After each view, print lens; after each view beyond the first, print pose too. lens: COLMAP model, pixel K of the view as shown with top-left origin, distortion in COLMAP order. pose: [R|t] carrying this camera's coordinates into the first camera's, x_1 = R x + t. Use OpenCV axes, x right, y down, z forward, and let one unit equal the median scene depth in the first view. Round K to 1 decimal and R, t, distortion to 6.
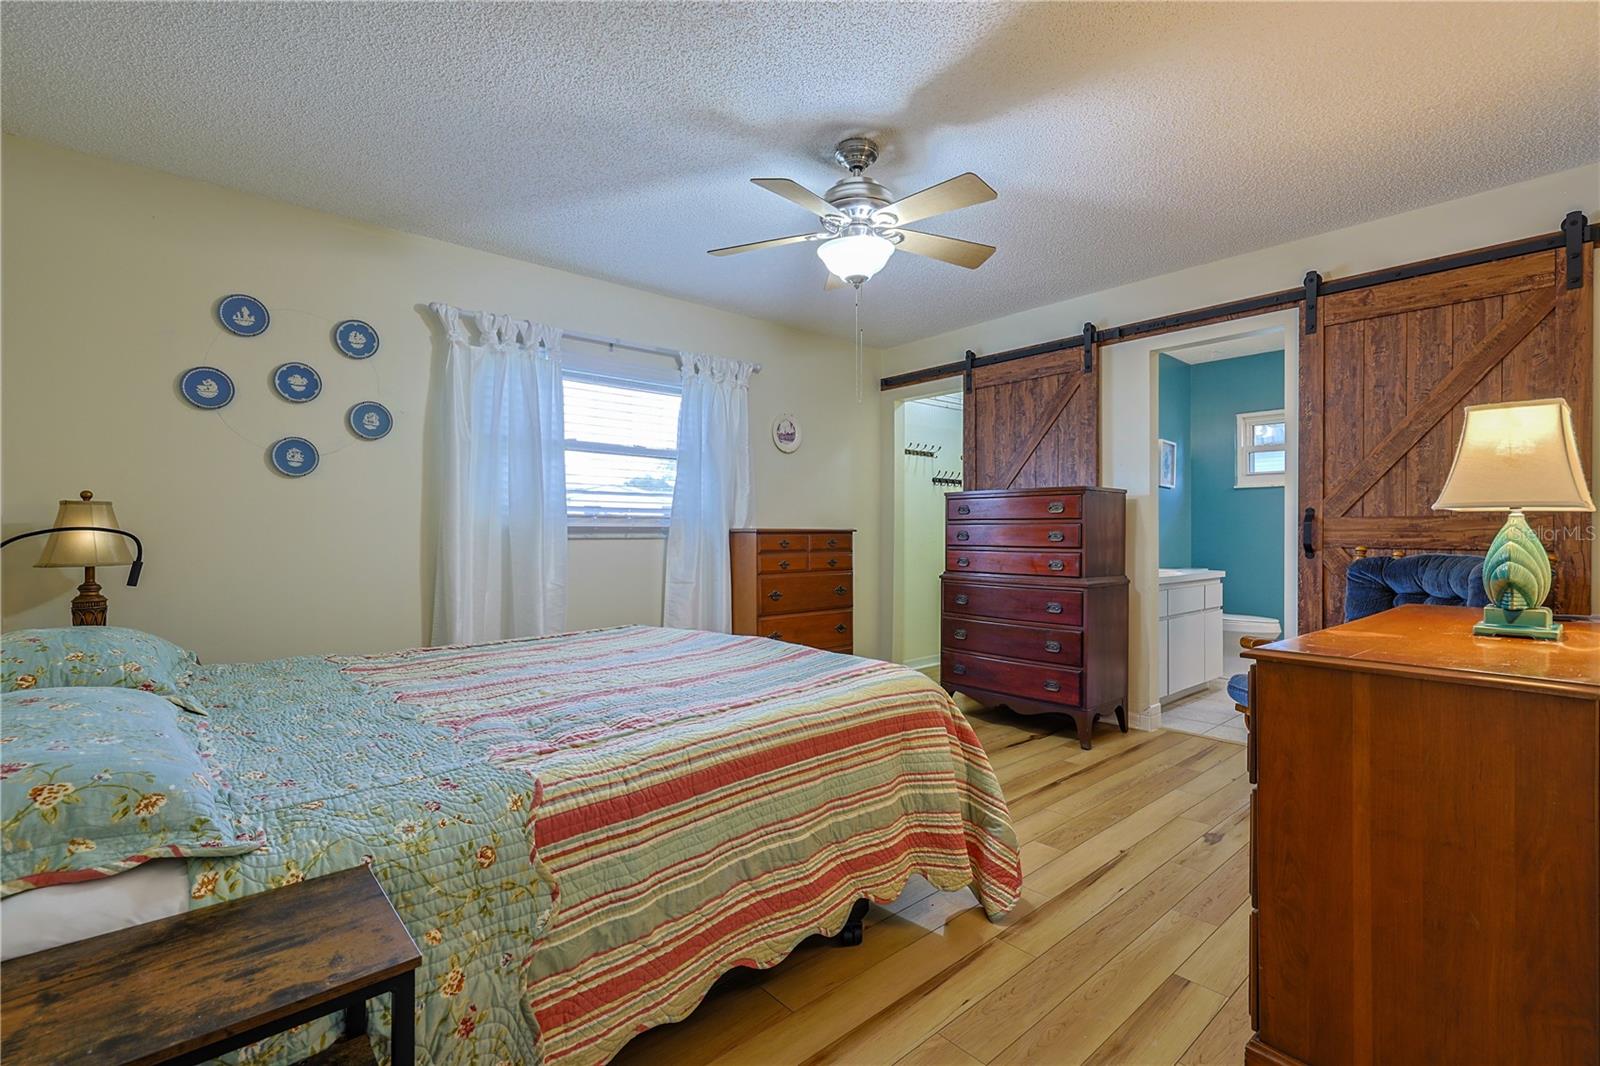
lens RADIAL K [[724.3, 0, 830.1], [0, 724.3, 532.8], [0, 0, 1]] dist [-0.004549, 0.000564]
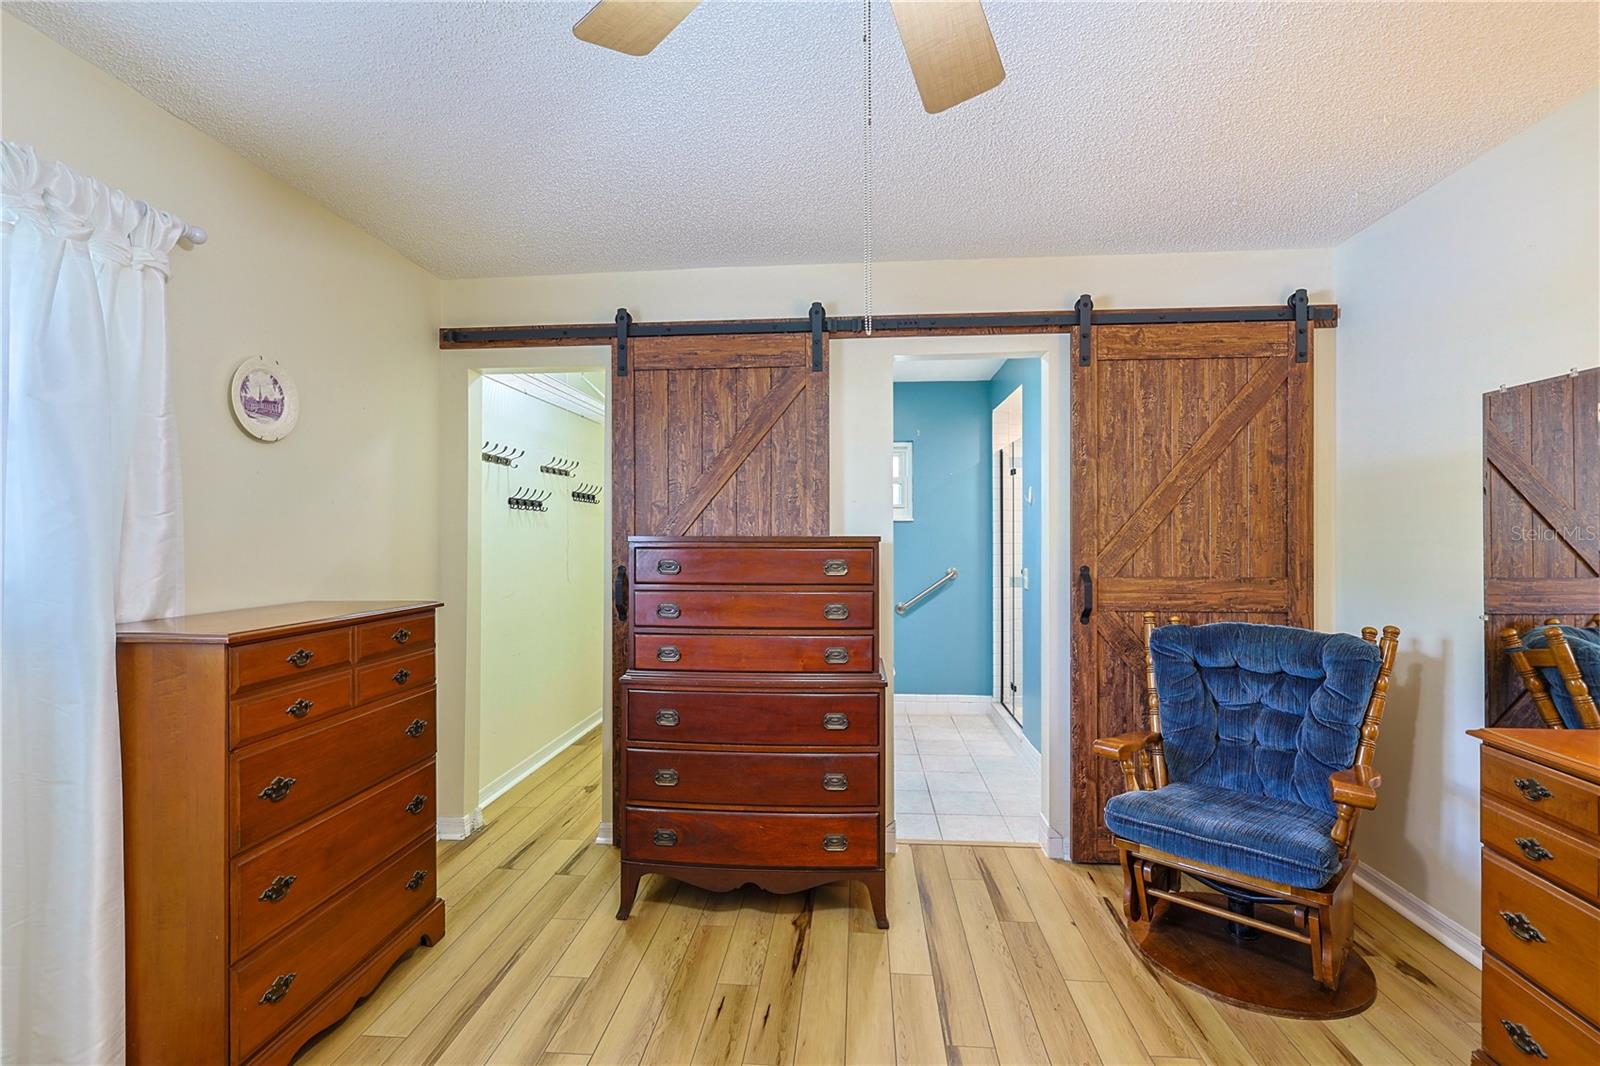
lens RADIAL K [[724.3, 0, 848.0], [0, 724.3, 540.1], [0, 0, 1]] dist [-0.004549, 0.000564]
pose [[0.731564, 0.003278, 0.681765, -0.121321], [0.000847, 0.999983, -0.005717, -0.053228], [-0.681773, 0.004760, 0.731549, 0.488499]]
